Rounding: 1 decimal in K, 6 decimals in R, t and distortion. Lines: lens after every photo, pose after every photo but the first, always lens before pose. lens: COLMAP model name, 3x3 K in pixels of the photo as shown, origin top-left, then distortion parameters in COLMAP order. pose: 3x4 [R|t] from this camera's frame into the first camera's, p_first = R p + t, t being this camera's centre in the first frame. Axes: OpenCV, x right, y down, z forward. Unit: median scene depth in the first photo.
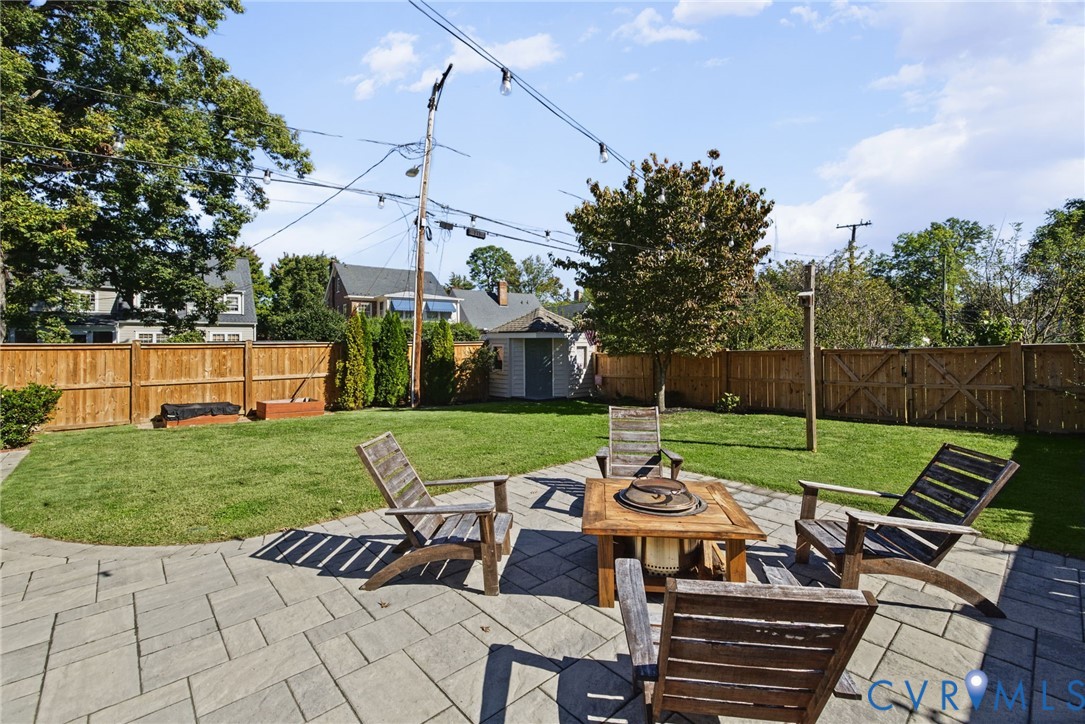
lens RADIAL K [[467.6, 0, 551.8], [0, 467.6, 340.0], [0, 0, 1]] dist [-0.009881, -0.000171]
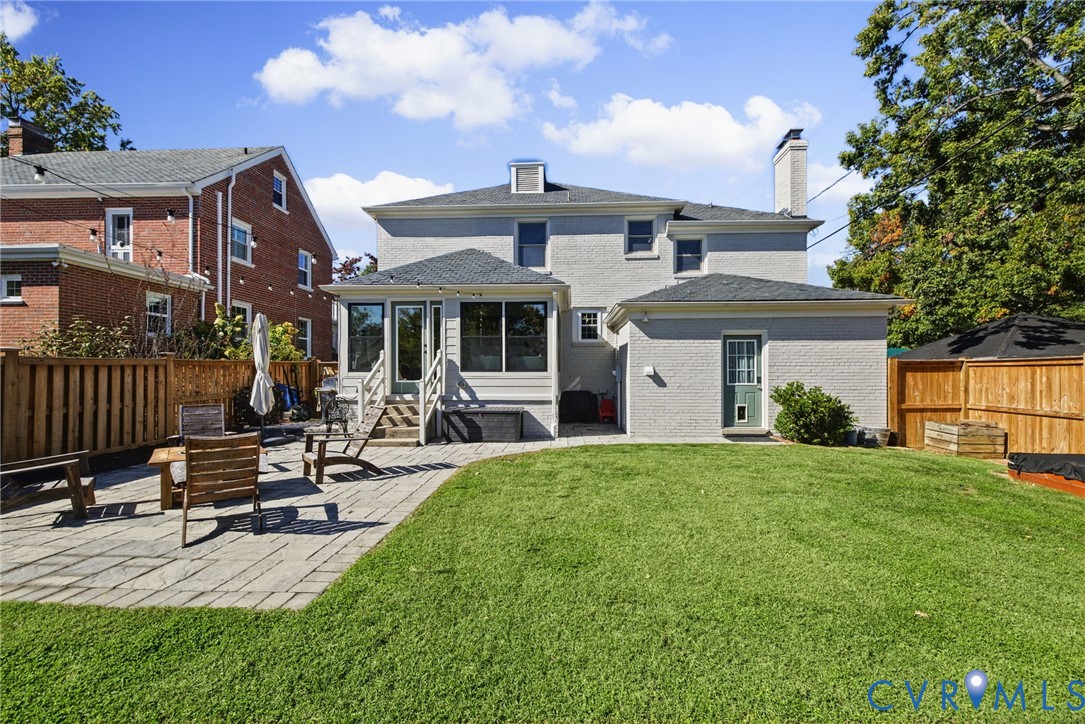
lens RADIAL K [[467.6, 0, 536.7], [0, 467.6, 364.7], [0, 0, 1]] dist [-0.009881, -0.000171]
pose [[-0.737053, 0.000285, -0.675835, 0.159663], [0.008253, 0.999929, -0.008578, 0.017798], [0.675785, -0.011900, -0.737003, 0.971781]]
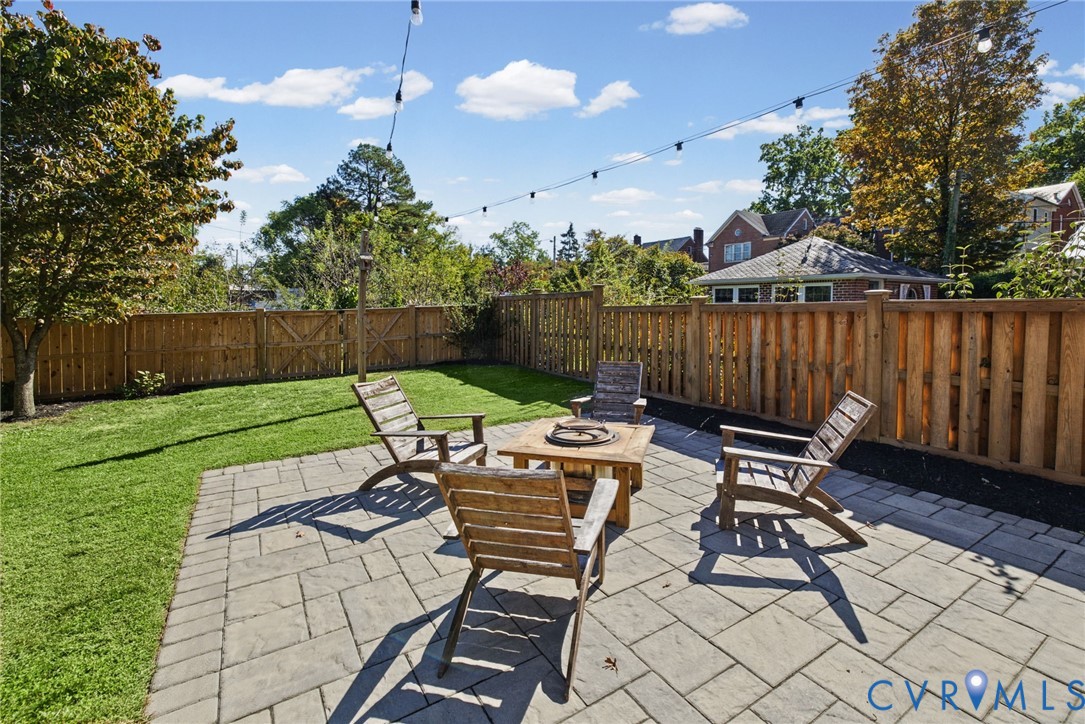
lens RADIAL K [[467.6, 0, 555.6], [0, 467.6, 321.9], [0, 0, 1]] dist [-0.009881, -0.000171]
pose [[0.159663, -0.028471, 0.986761, -0.295596], [-0.010556, 0.999478, 0.030546, 0.007432], [-0.987115, -0.015294, 0.159279, 0.278736]]
